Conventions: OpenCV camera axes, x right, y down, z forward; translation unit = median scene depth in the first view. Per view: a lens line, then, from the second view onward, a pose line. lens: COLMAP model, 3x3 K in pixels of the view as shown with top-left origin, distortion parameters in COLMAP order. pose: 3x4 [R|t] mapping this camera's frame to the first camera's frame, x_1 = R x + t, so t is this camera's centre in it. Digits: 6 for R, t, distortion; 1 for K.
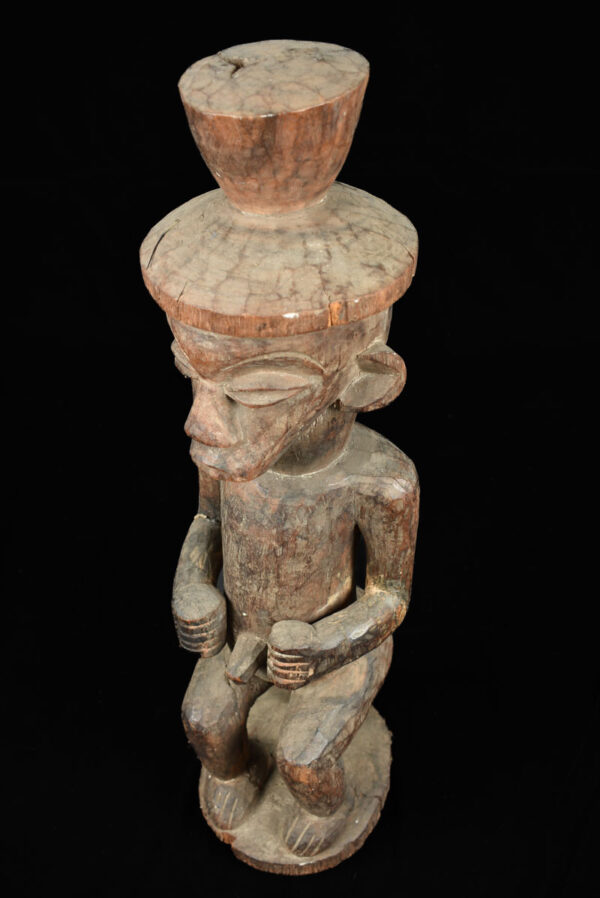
lens RADIAL K [[994.0, 0, 300.0], [0, 994.0, 449.0], [0, 0, 1]] dist [0.002437, 0.004565]
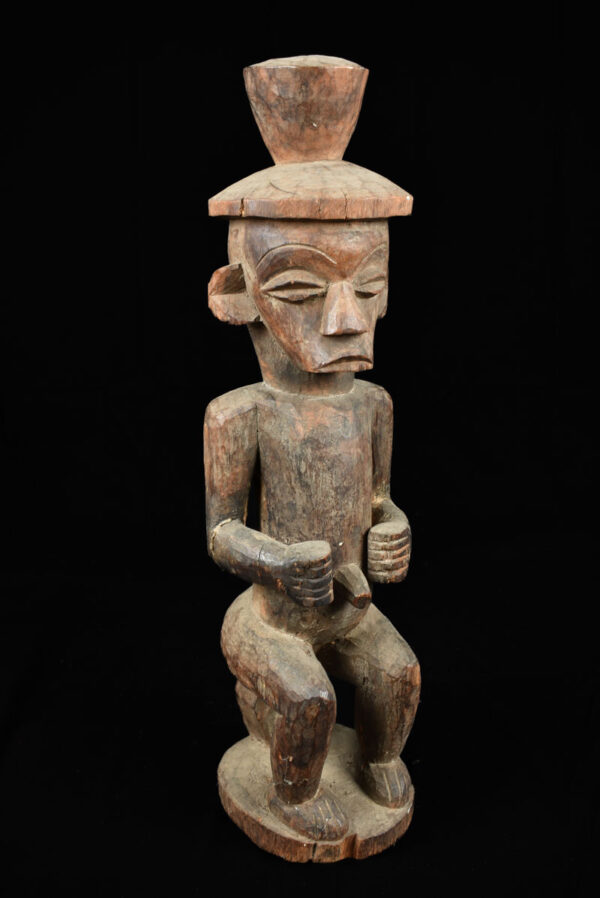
lens RADIAL K [[884.0, 0, 300.0], [0, 884.0, 449.0], [0, 0, 1]] dist [-0.026132, -0.009382]
pose [[0.550503, -0.215656, 0.806498, -0.916928], [0.529380, 0.837170, -0.137488, 0.199930], [-0.645526, 0.502631, 0.575029, 0.420304]]
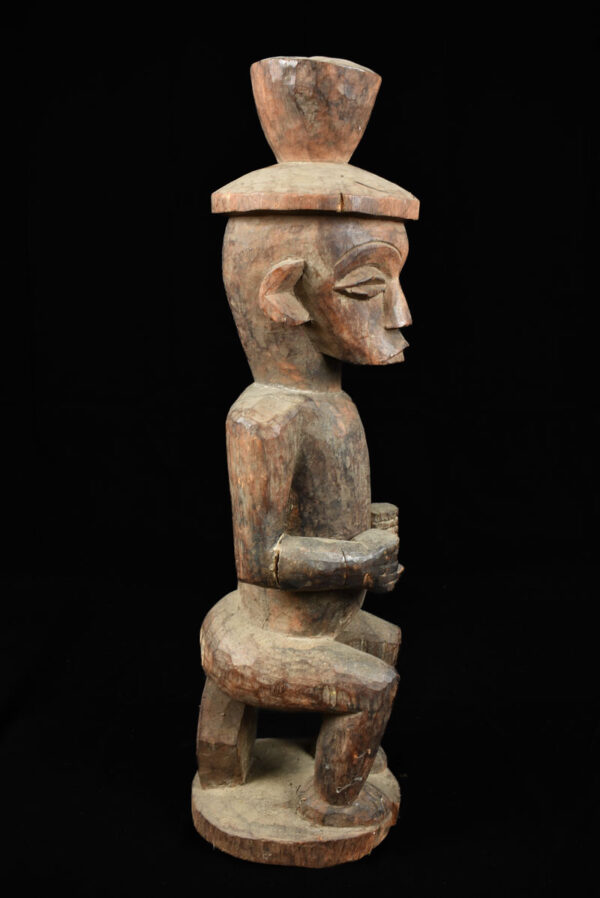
lens RADIAL K [[884.0, 0, 300.0], [0, 884.0, 449.0], [0, 0, 1]] dist [-0.026132, -0.009382]
pose [[-0.320147, -0.209306, 0.923957, -1.034222], [0.579171, 0.728565, 0.365724, -0.354519], [-0.749711, 0.652215, -0.112024, 1.178515]]
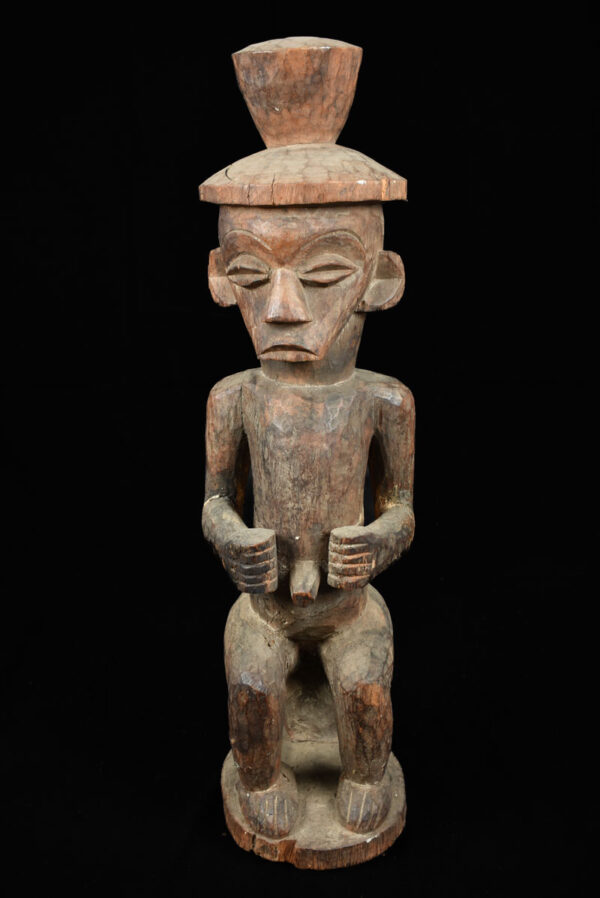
lens RADIAL K [[960.4, 0, 300.0], [0, 960.4, 449.0], [0, 0, 1]] dist [-0.009848, -0.015601]
pose [[0.903902, -0.114951, 0.412005, -0.506860], [0.273415, 0.896016, -0.349856, 0.476008], [-0.328947, 0.428884, 0.841340, 0.065625]]
